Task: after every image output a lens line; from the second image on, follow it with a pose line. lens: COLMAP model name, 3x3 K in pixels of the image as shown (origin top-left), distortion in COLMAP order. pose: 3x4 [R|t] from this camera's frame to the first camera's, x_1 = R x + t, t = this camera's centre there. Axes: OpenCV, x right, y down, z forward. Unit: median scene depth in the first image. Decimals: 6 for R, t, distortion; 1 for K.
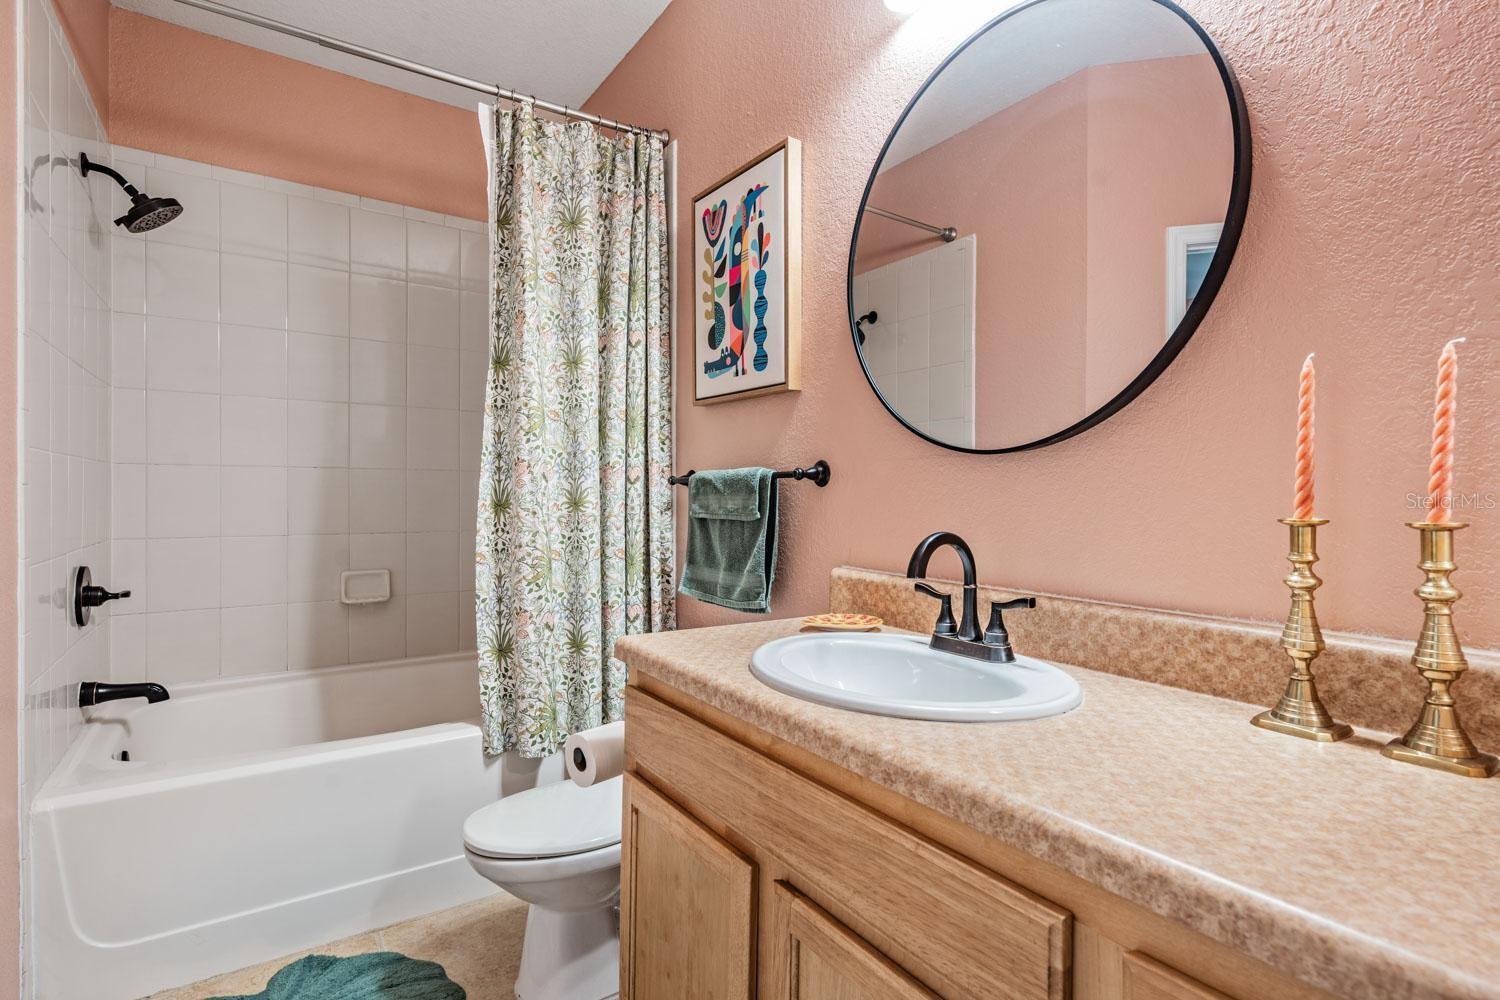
lens RADIAL K [[709.0, 0, 740.7], [0, 709.0, 494.5], [0, 0, 1]] dist [0.001629, 0.000230]
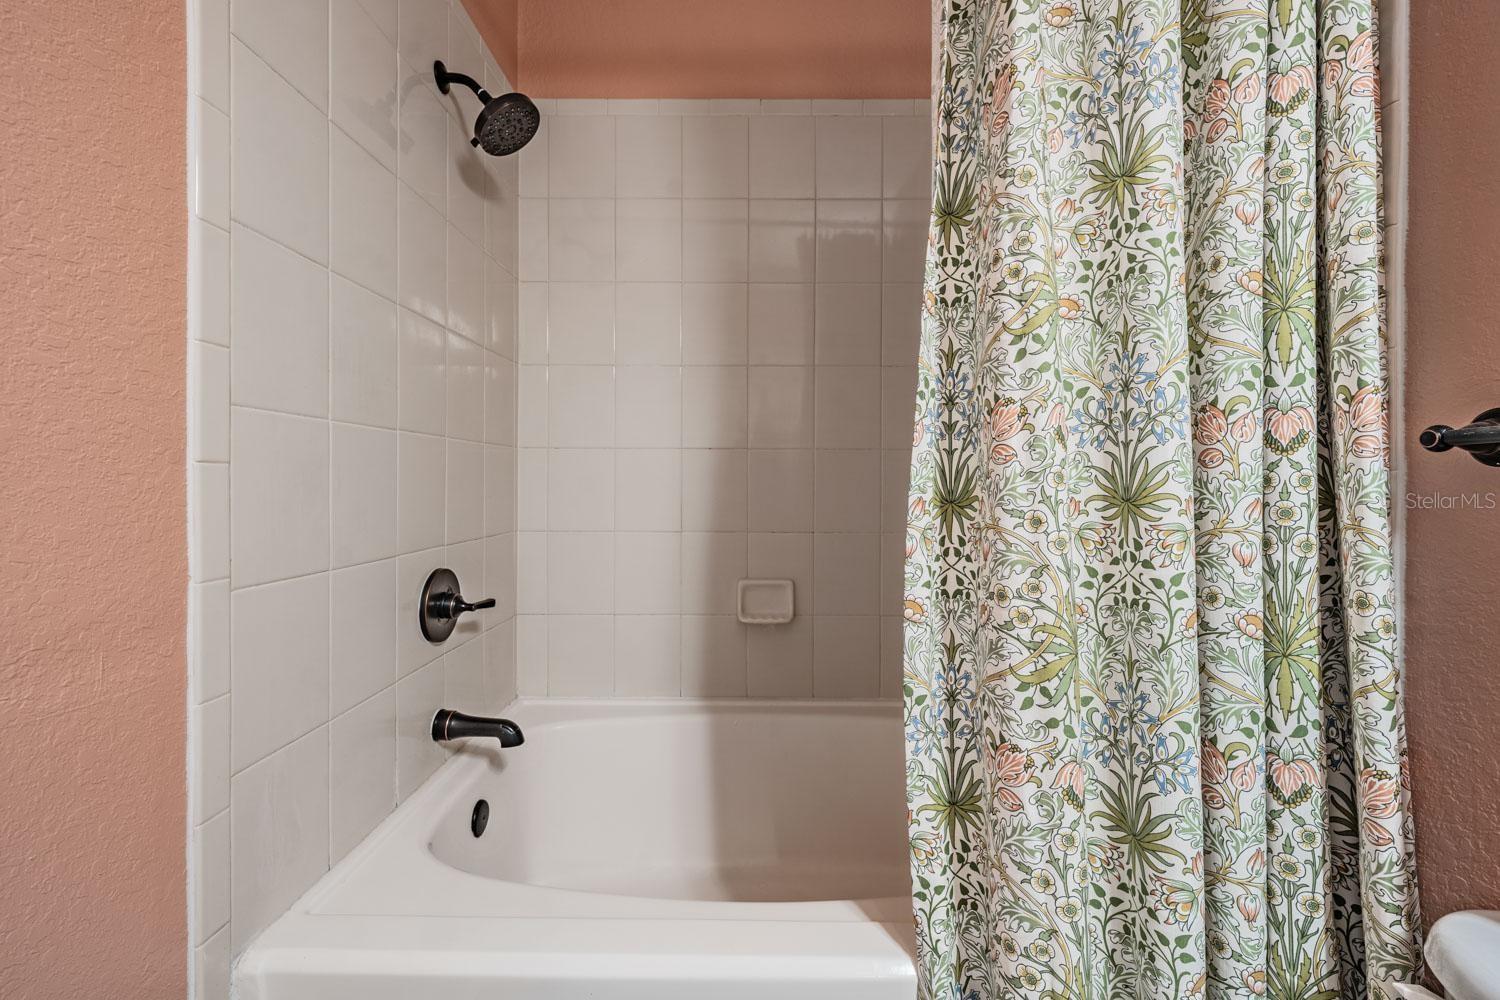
lens RADIAL K [[648.8, 0, 741.5], [0, 648.8, 486.0], [0, 0, 1]] dist [0.002644, -0.000136]
pose [[0.825568, 0.002478, -0.564298, -0.207732], [-0.001485, 0.999996, 0.002218, 0.003800], [0.564301, -0.000993, 0.825568, 0.551649]]
